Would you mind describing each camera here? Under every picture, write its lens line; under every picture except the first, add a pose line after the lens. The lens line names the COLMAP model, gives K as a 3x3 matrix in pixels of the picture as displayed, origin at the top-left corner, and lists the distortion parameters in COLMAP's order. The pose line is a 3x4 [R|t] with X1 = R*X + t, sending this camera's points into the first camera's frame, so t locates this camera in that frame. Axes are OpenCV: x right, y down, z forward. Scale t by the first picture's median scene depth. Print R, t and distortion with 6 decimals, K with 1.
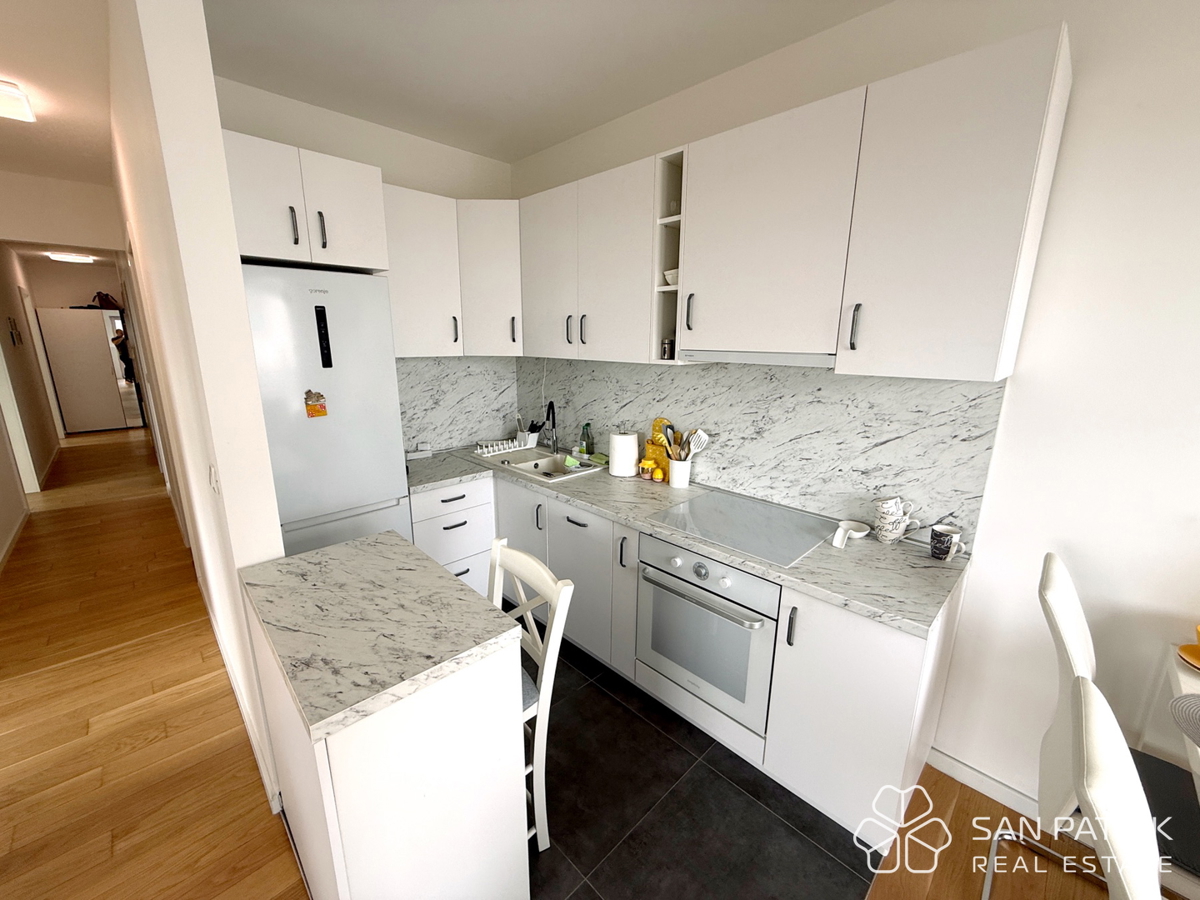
lens RADIAL K [[477.9, 0, 596.4], [0, 477.9, 449.1], [0, 0, 1]] dist [0.001168, -0.000128]
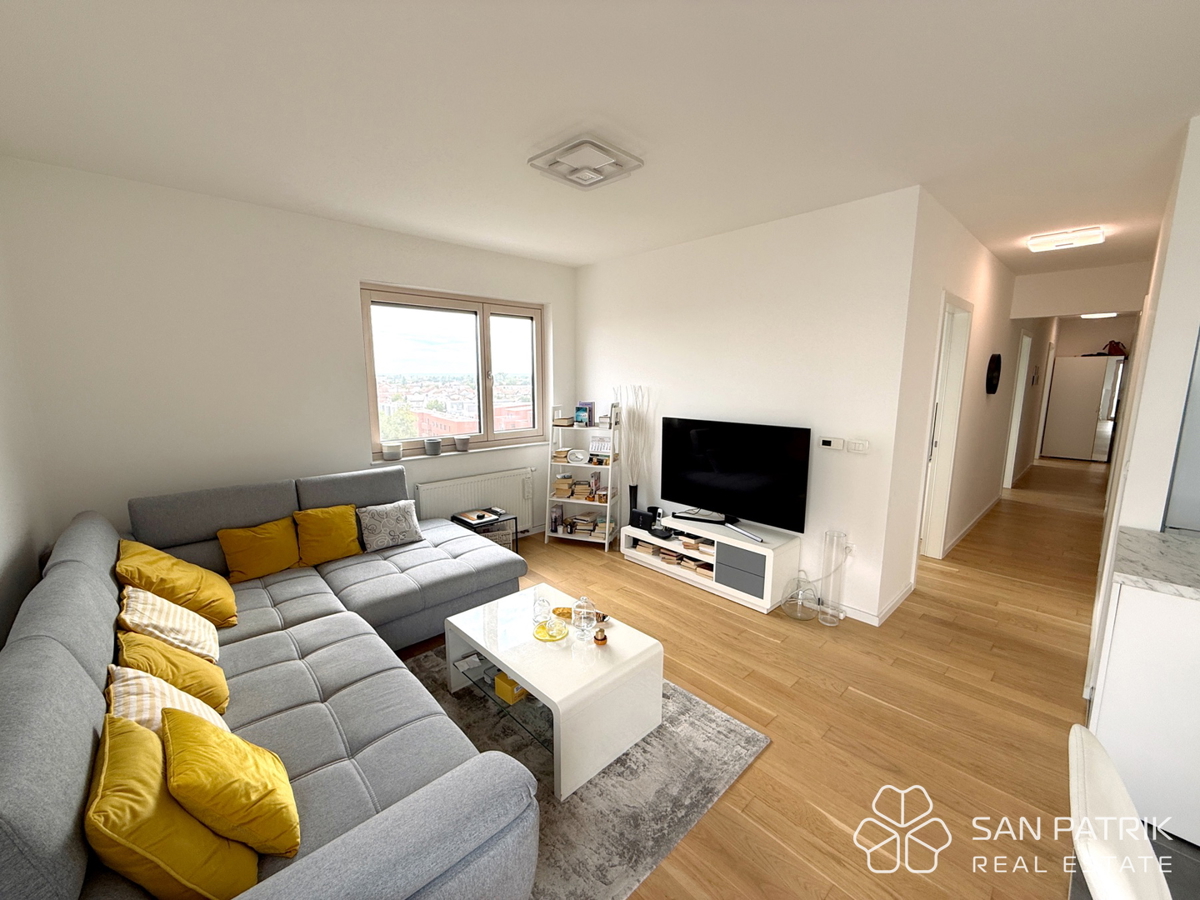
lens RADIAL K [[477.9, 0, 596.4], [0, 477.9, 449.1], [0, 0, 1]] dist [0.001168, -0.000128]
pose [[-0.026709, 0.145561, -0.988989, 0.363378], [-0.230073, 0.961887, 0.147785, 0.076597], [0.972807, 0.231487, 0.007798, -0.331298]]
